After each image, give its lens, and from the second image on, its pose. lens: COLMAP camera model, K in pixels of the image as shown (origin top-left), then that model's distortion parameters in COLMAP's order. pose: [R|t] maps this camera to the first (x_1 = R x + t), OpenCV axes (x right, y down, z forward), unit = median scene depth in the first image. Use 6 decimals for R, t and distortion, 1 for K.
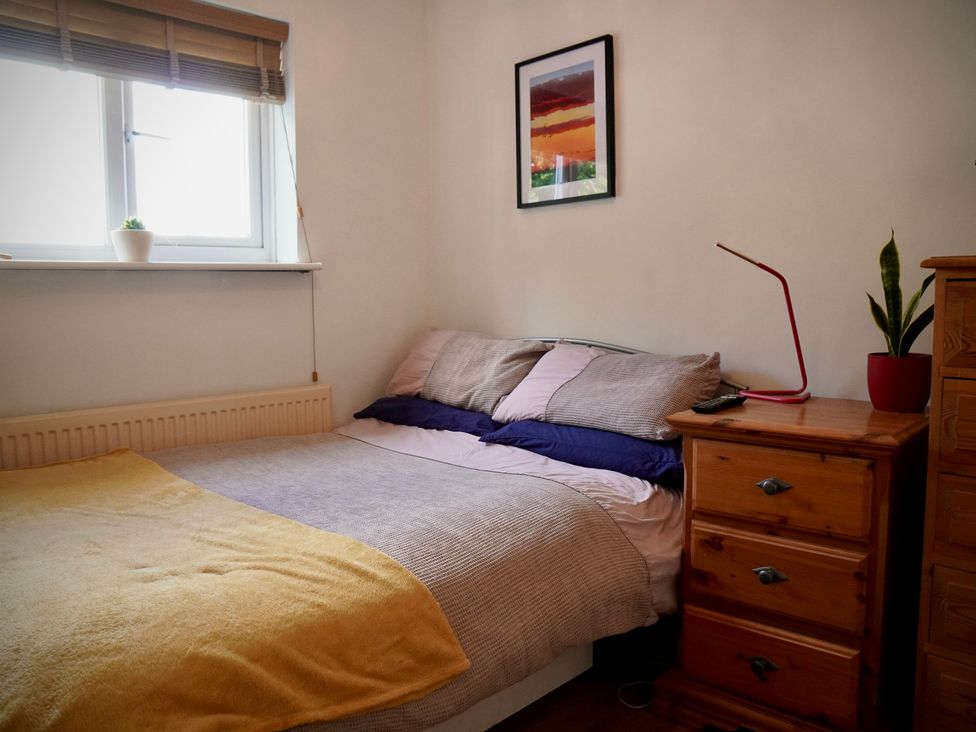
lens RADIAL K [[724.8, 0, 488.0], [0, 724.8, 366.0], [0, 0, 1]] dist [-0.116810, 0.077151]
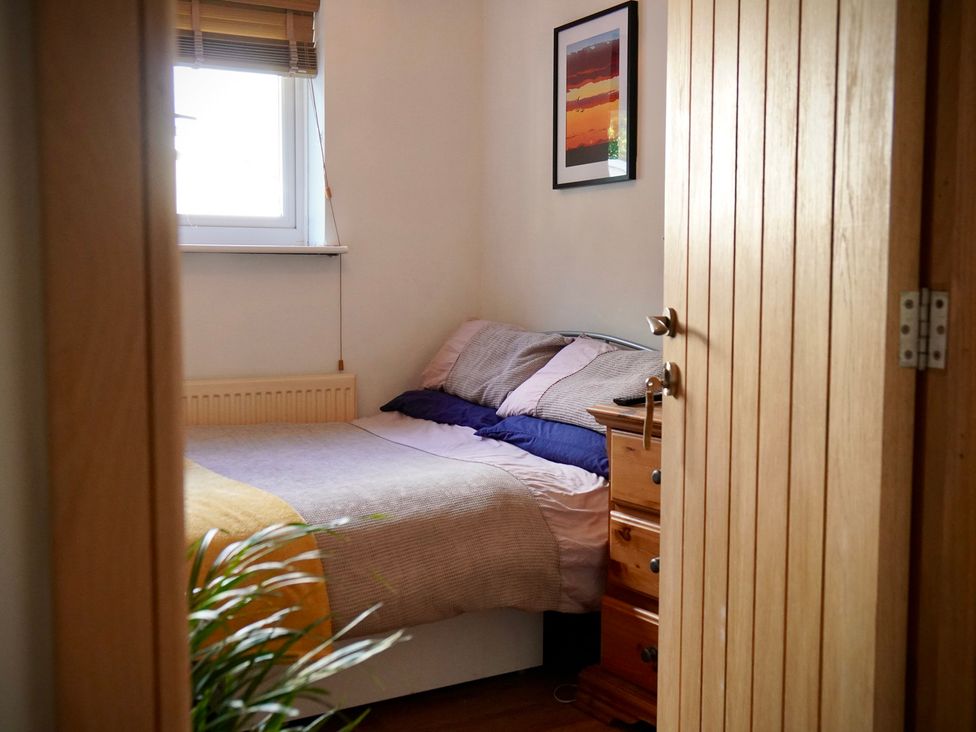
lens RADIAL K [[998.7, 0, 488.0], [0, 998.7, 366.0], [0, 0, 1]] dist [-0.001113, -0.000622]
pose [[0.973883, 0.037674, -0.223904, 0.271010], [-0.039485, 0.999214, -0.003619, 0.014266], [0.223592, 0.012365, 0.974604, -0.269251]]
